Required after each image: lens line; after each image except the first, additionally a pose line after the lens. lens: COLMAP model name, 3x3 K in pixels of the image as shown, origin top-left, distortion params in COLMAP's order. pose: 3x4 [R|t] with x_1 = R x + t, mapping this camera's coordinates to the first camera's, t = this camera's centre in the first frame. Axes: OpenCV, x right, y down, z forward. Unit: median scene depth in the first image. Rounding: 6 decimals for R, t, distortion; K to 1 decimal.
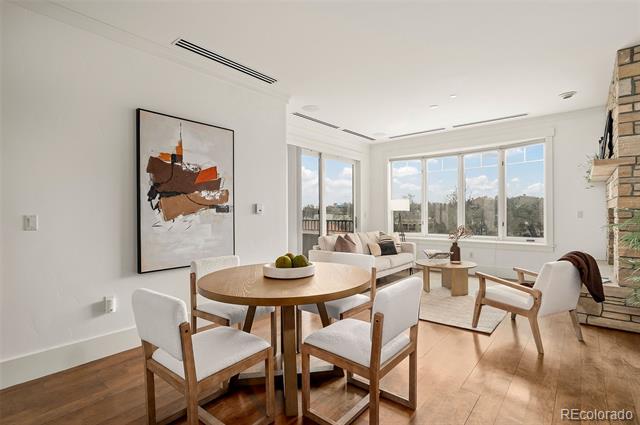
lens RADIAL K [[315.1, 0, 321.4], [0, 315.1, 214.4], [0, 0, 1]] dist [-0.012822, -0.000348]
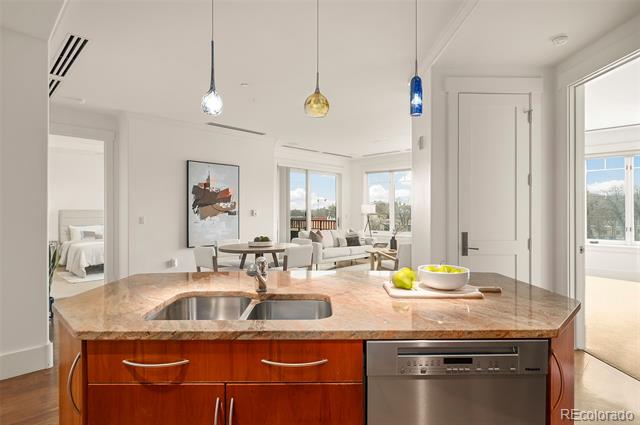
lens RADIAL K [[355.5, 0, 319.1], [0, 355.5, 211.0], [0, 0, 1]] dist [-0.003833, -0.001090]
pose [[0.996531, 0.004364, -0.083110, 0.316782], [-0.005089, 0.999951, -0.008513, -0.015114], [0.083069, 0.008907, 0.996504, -0.882553]]
